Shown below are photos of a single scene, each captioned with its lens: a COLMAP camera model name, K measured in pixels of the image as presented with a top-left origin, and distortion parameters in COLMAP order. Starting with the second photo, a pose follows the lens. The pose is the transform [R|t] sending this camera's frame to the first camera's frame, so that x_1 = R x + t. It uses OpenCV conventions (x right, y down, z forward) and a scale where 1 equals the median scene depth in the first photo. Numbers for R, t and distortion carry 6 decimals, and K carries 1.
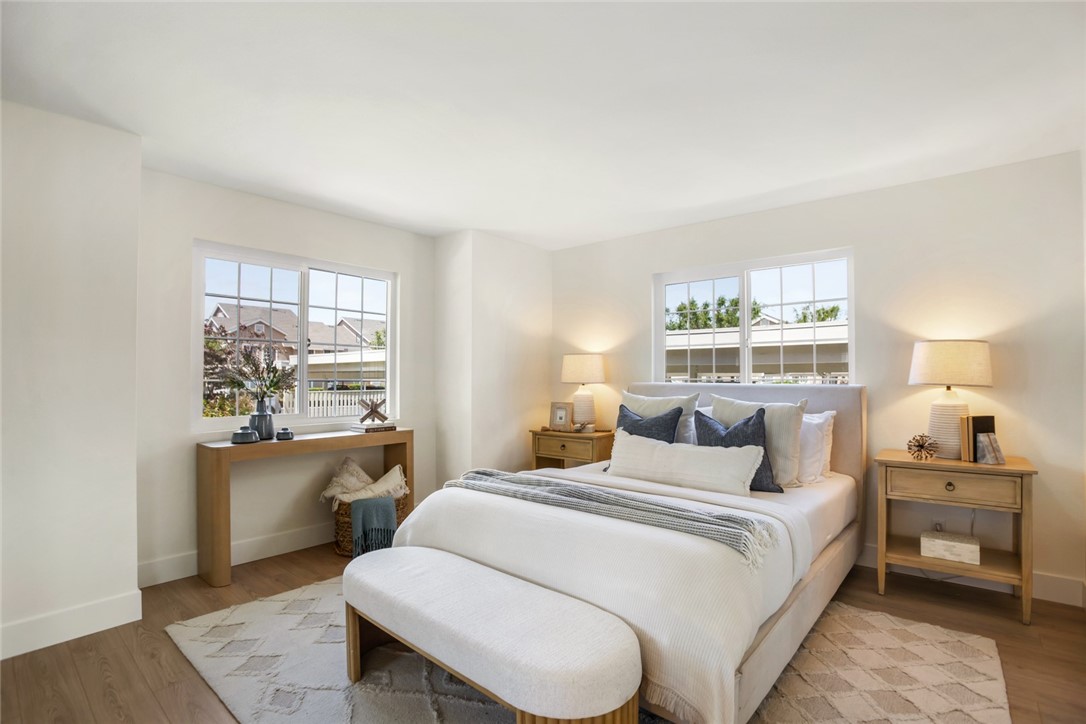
lens RADIAL K [[521.5, 0, 543.0], [0, 521.5, 362.0], [0, 0, 1]] dist [-0.027821, 0.000875]
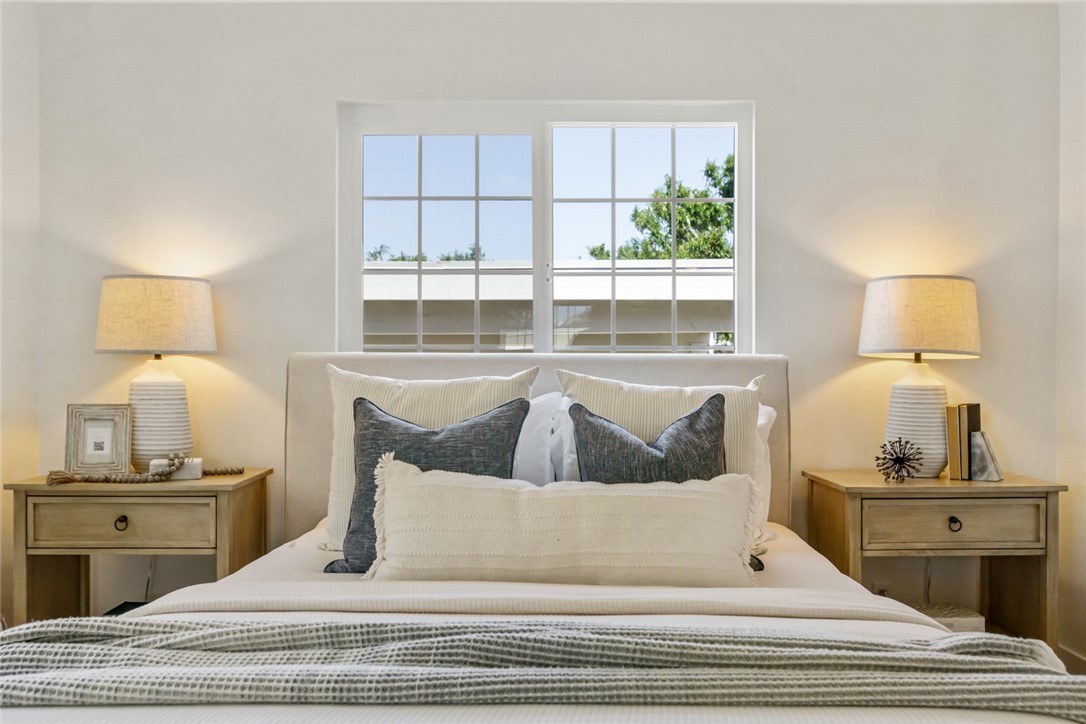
lens RADIAL K [[940.2, 0, 543.0], [0, 940.2, 362.0], [0, 0, 1]] dist [0.004503, 0.001468]
pose [[0.761731, 0.013520, 0.647752, -0.250341], [-0.022929, 0.999718, 0.006097, 0.058639], [-0.647487, -0.019497, 0.761827, 0.458113]]
